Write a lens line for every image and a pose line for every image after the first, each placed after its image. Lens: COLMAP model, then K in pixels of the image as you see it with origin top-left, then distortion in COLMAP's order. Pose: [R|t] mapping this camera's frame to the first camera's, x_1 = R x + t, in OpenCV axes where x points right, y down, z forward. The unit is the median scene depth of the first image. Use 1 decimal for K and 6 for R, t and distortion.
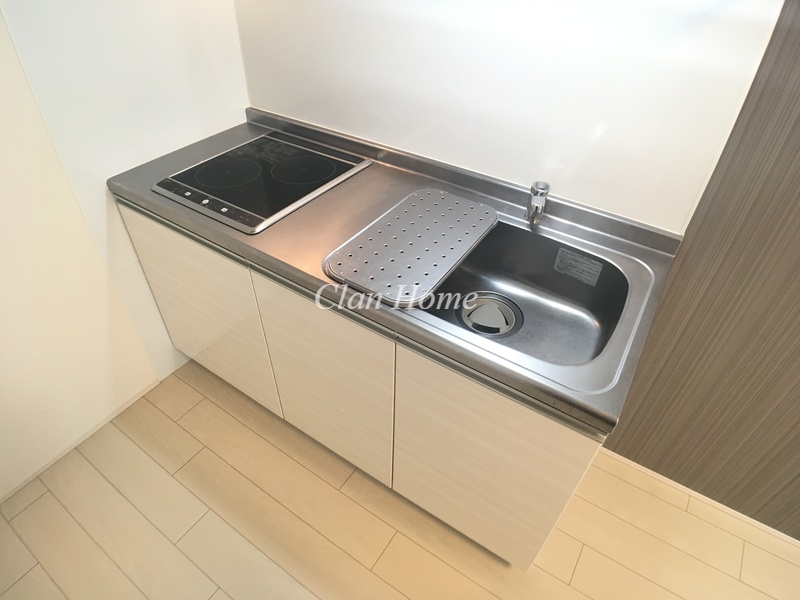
lens RADIAL K [[473.1, 0, 400.0], [0, 473.1, 300.0], [0, 0, 1]] dist [-0.059812, -0.003177]
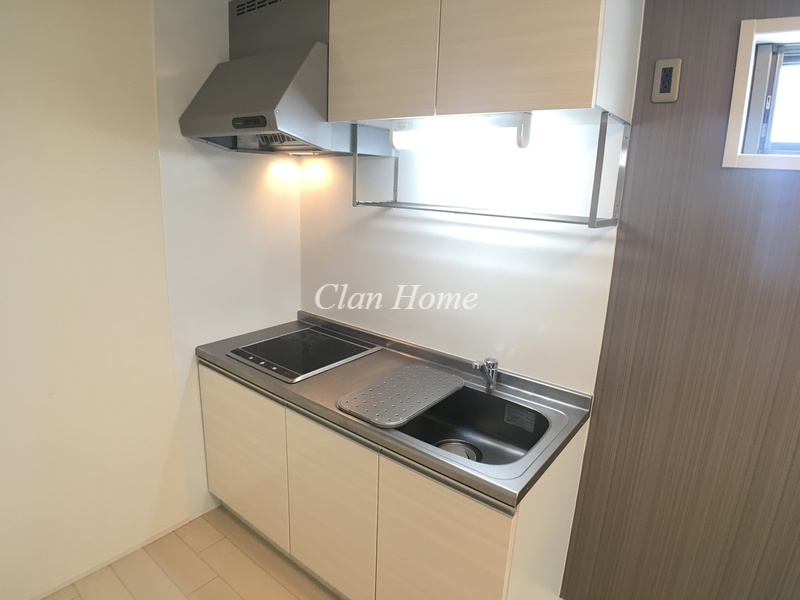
lens RADIAL K [[473.1, 0, 400.0], [0, 473.1, 300.0], [0, 0, 1]] dist [-0.059812, -0.003177]
pose [[0.996503, 0.033716, -0.076450, 0.104806], [-0.064458, 0.892401, -0.446615, 0.217916], [0.053166, 0.449981, 0.891454, -0.335192]]
